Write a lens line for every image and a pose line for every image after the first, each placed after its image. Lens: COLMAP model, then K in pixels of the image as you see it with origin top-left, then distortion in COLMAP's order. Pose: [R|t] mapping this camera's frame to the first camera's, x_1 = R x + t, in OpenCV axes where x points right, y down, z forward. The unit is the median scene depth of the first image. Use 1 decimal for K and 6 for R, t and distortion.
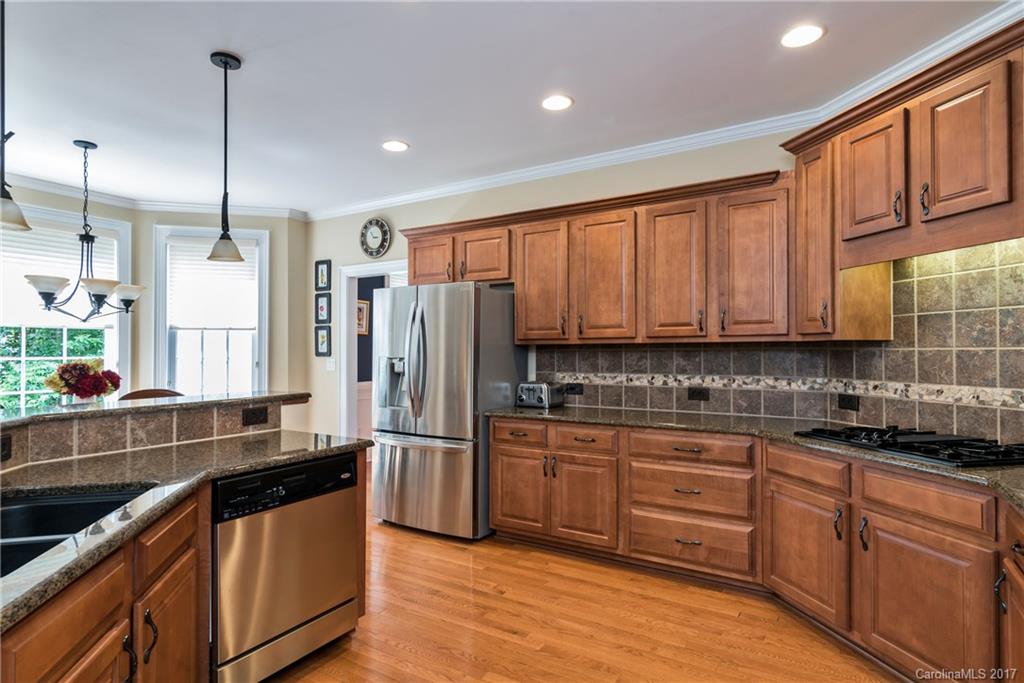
lens RADIAL K [[507.1, 0, 512.0], [0, 507.1, 343.6], [0, 0, 1]] dist [0.003479, 0.000204]
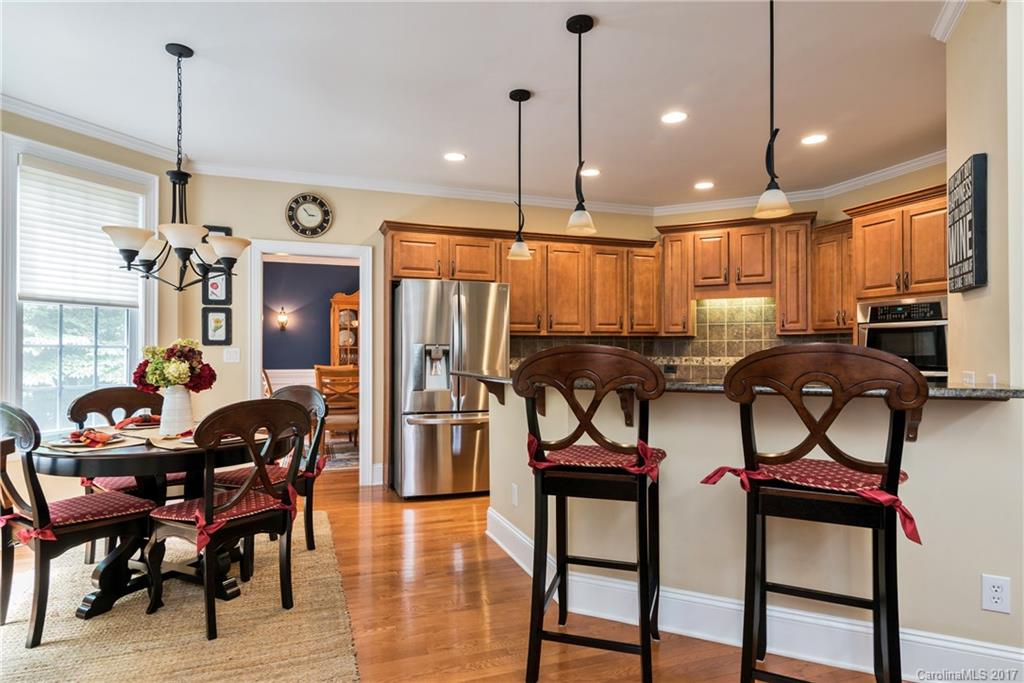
lens RADIAL K [[553.0, 0, 508.7], [0, 553.0, 343.4], [0, 0, 1]] dist [-0.005577, 0.000415]
pose [[0.646173, 0.010326, 0.763121, -1.220217], [-0.011960, 0.999923, -0.003403, 0.032324], [-0.763097, -0.006928, 0.646246, 0.124275]]
